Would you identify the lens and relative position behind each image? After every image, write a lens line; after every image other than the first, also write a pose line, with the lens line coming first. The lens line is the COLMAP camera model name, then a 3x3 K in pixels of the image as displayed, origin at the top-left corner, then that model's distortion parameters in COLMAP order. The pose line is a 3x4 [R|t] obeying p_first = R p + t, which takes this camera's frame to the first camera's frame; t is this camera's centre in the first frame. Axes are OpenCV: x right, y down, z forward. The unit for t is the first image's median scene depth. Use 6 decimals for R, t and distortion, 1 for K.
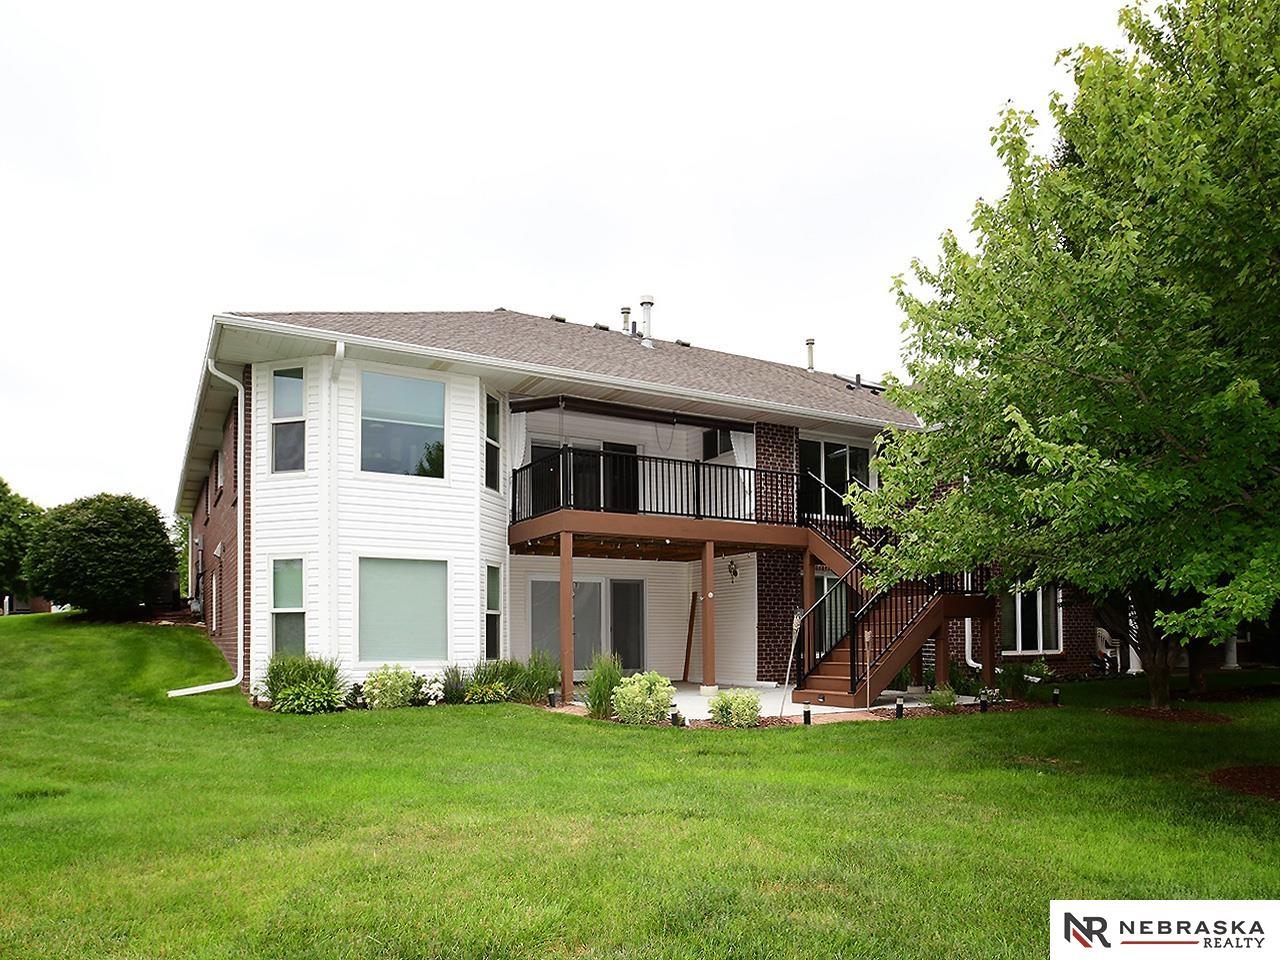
lens RADIAL K [[809.8, 0, 639.7], [0, 809.8, 483.5], [0, 0, 1]] dist [-0.016405, 0.000189]
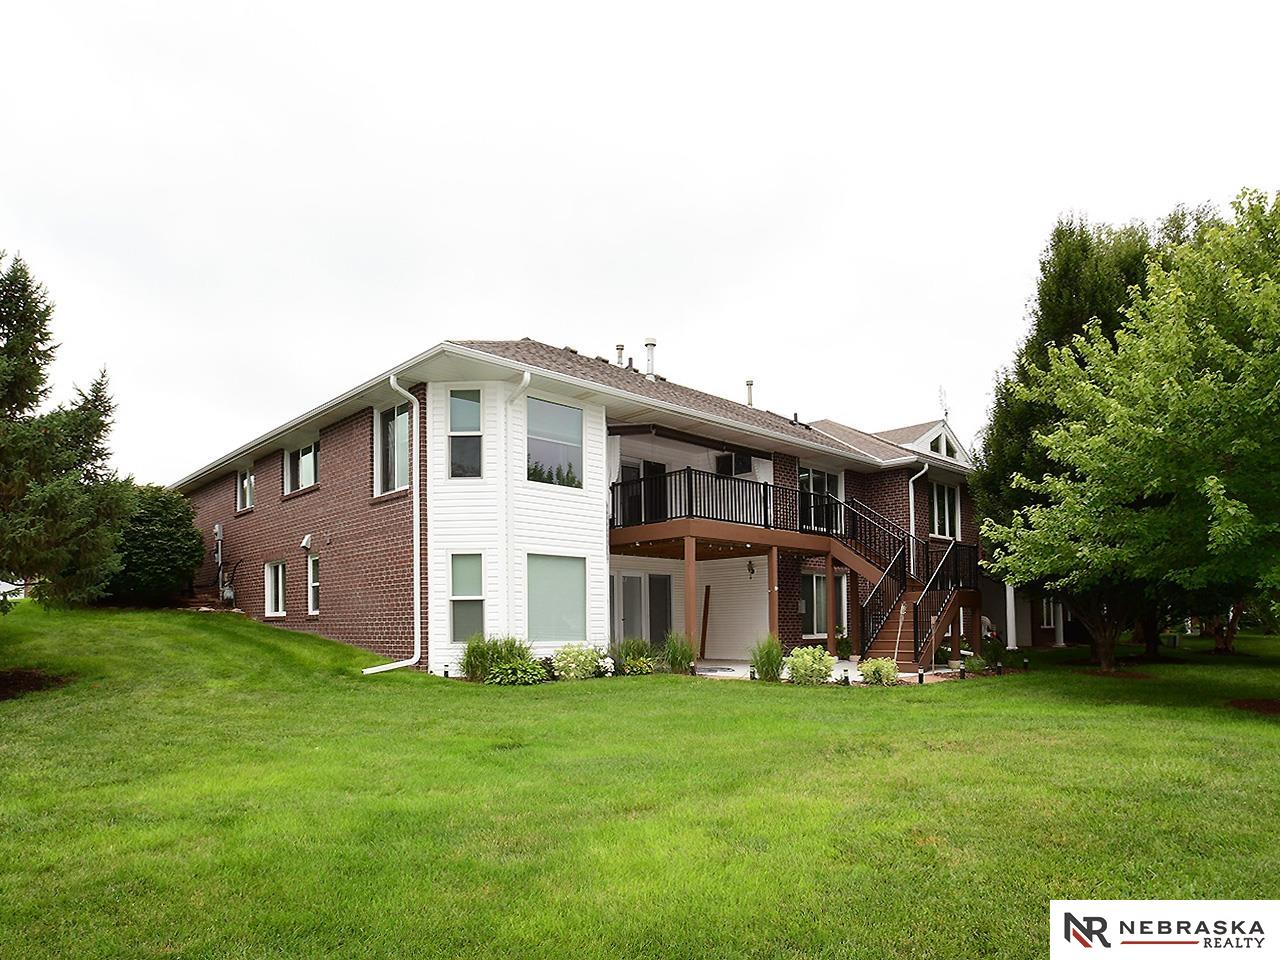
lens RADIAL K [[719.6, 0, 640.9], [0, 719.6, 474.5], [0, 0, 1]] dist [-0.010412, -0.001140]
pose [[0.973391, 0.046703, 0.224341, -0.385532], [-0.042304, 0.998807, -0.024380, -0.004918], [-0.225212, 0.014240, 0.974206, -0.060271]]
